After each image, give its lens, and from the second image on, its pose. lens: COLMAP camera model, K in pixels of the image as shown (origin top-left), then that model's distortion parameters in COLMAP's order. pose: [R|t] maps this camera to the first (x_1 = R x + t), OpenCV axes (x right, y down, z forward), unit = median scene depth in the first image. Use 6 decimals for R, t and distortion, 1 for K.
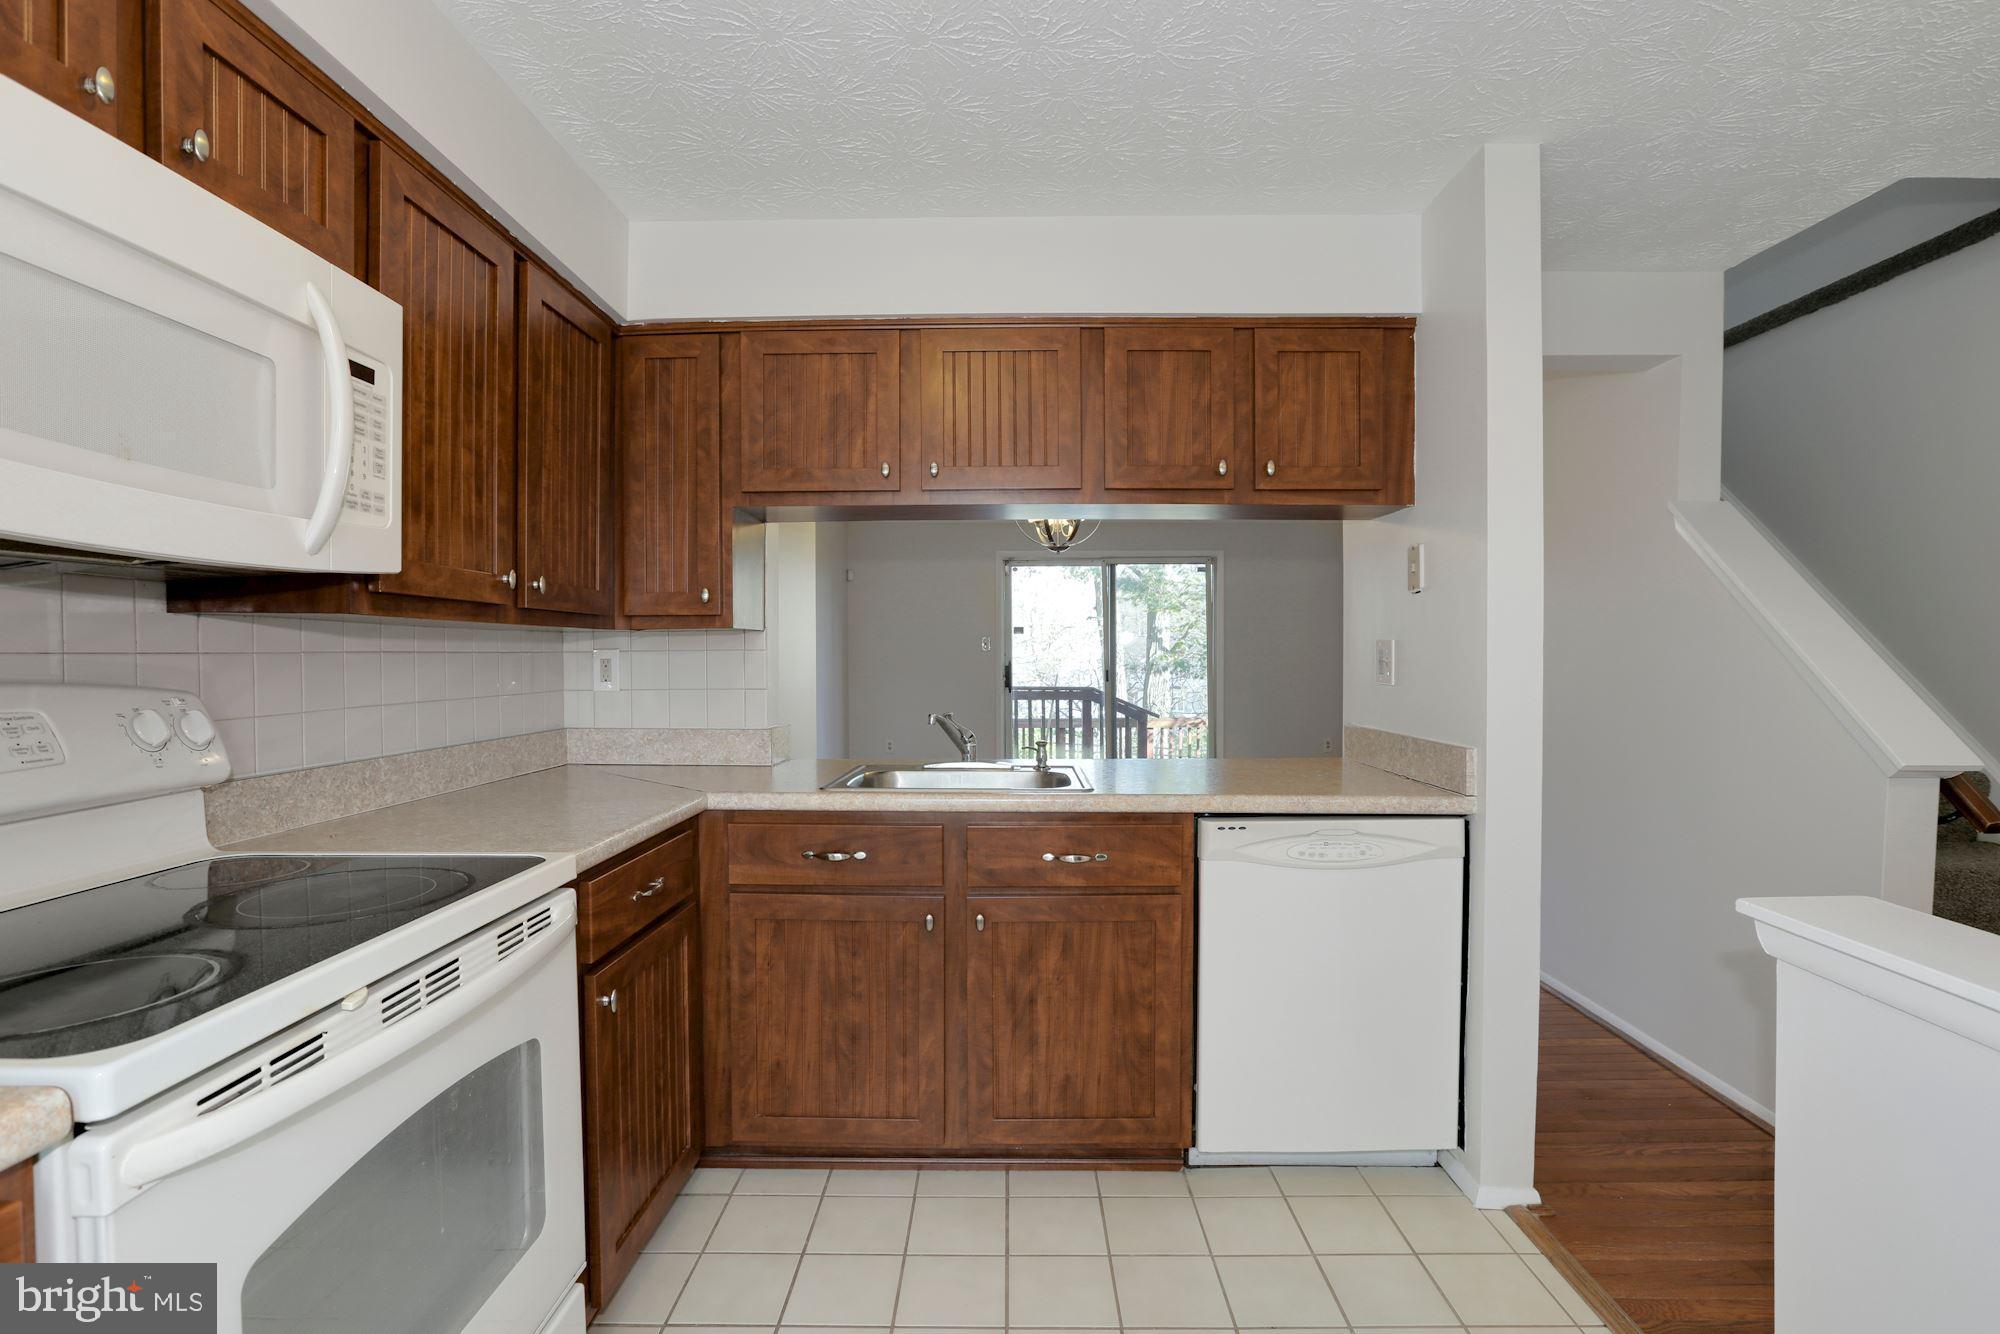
lens RADIAL K [[991.5, 0, 1012.9], [0, 991.5, 661.5], [0, 0, 1]] dist [-0.018256, 0.026755]
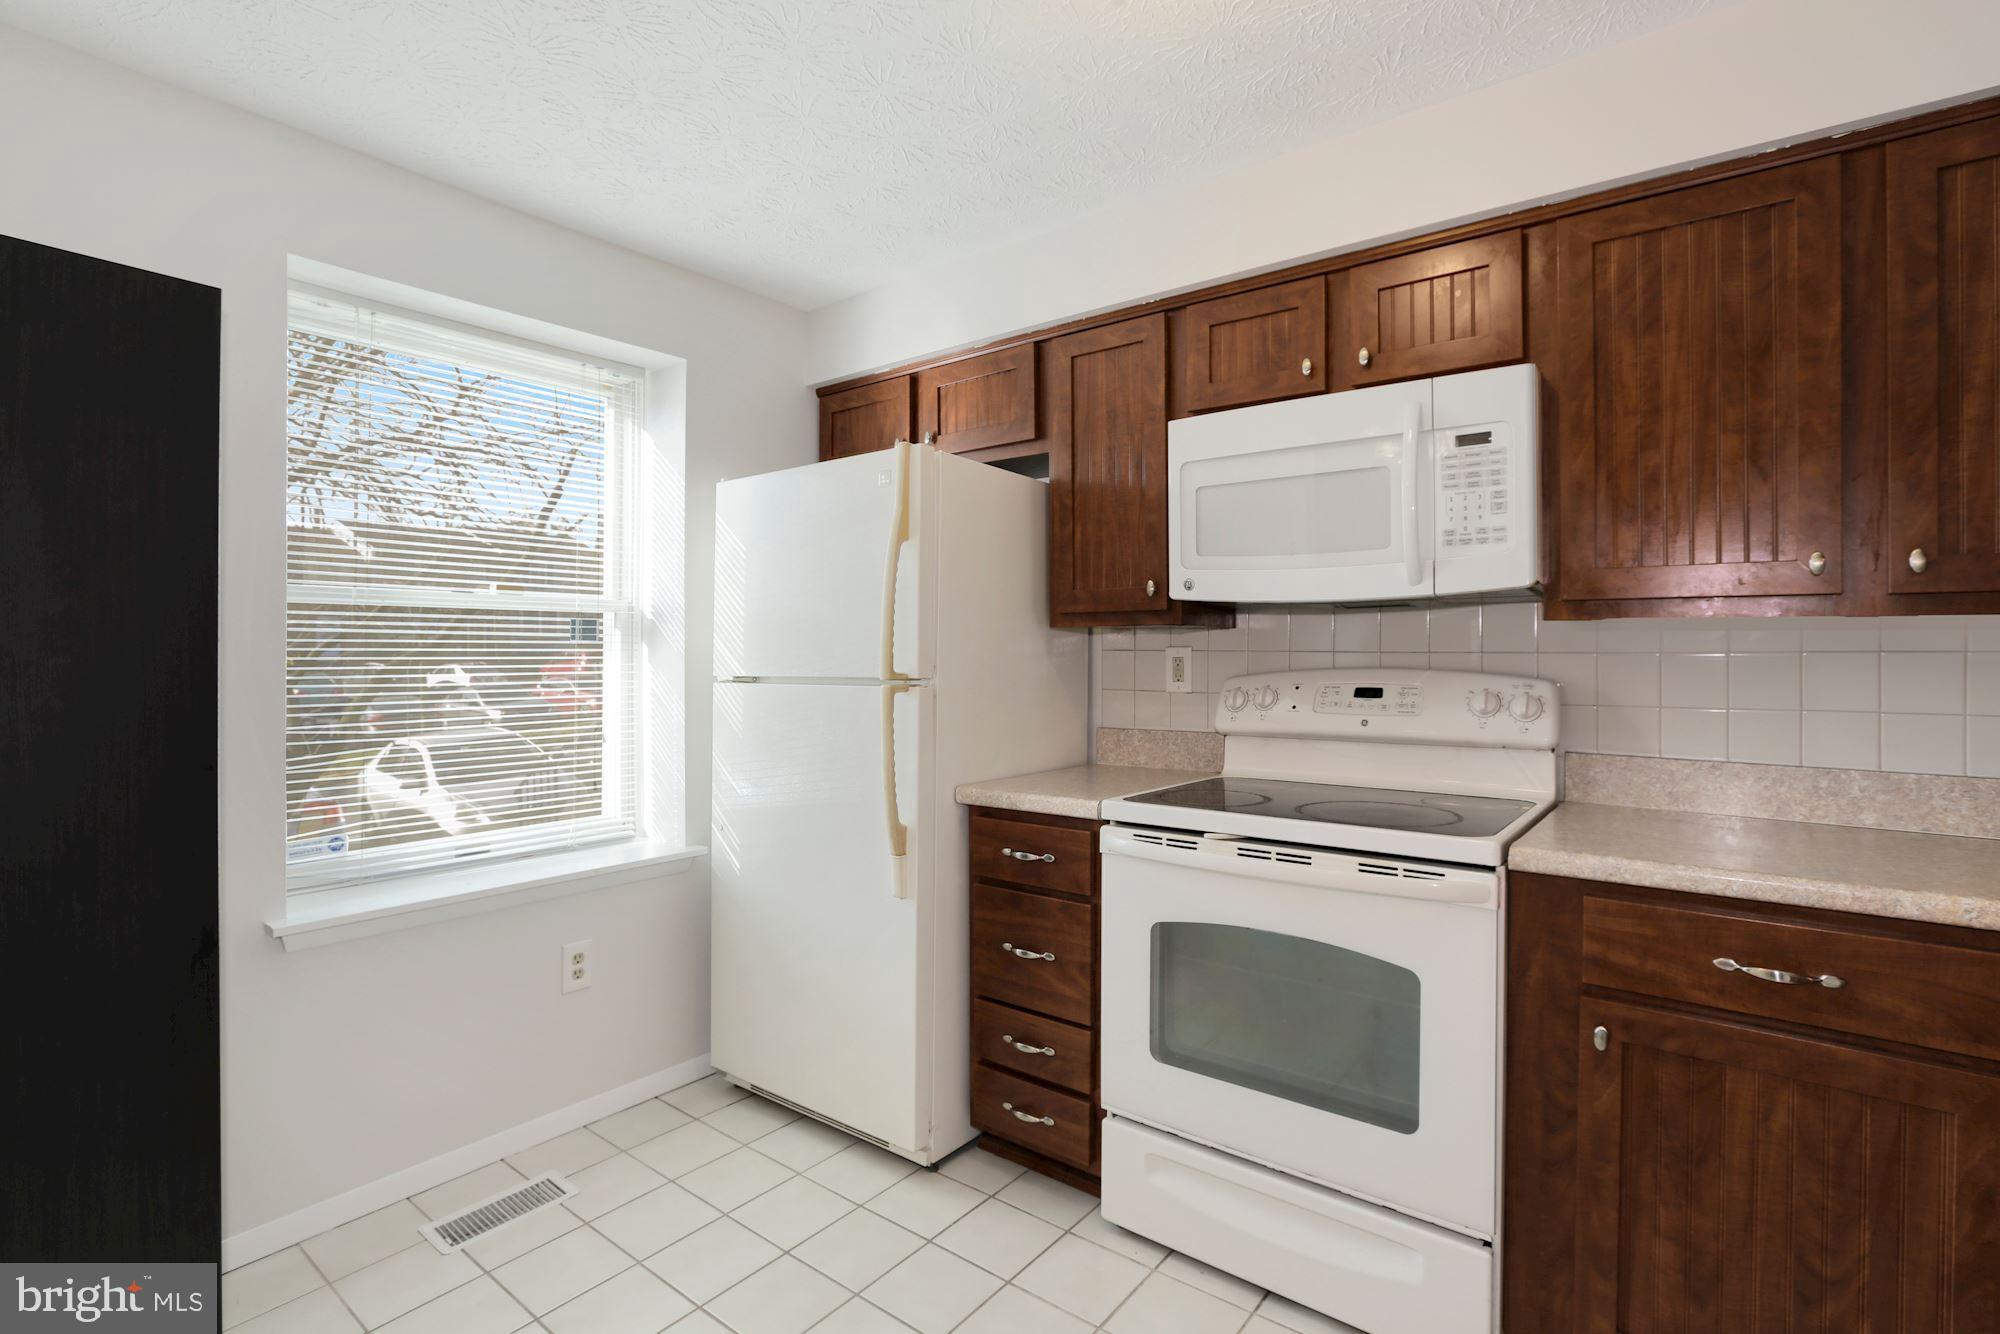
lens RADIAL K [[989.0, 0, 998.8], [0, 989.0, 649.6], [0, 0, 1]] dist [-0.014269, 0.022203]
pose [[-0.617504, -0.002121, -0.786565, 0.594610], [-0.009254, 0.999947, 0.004569, -0.010112], [0.786513, 0.010100, -0.617491, 1.026768]]
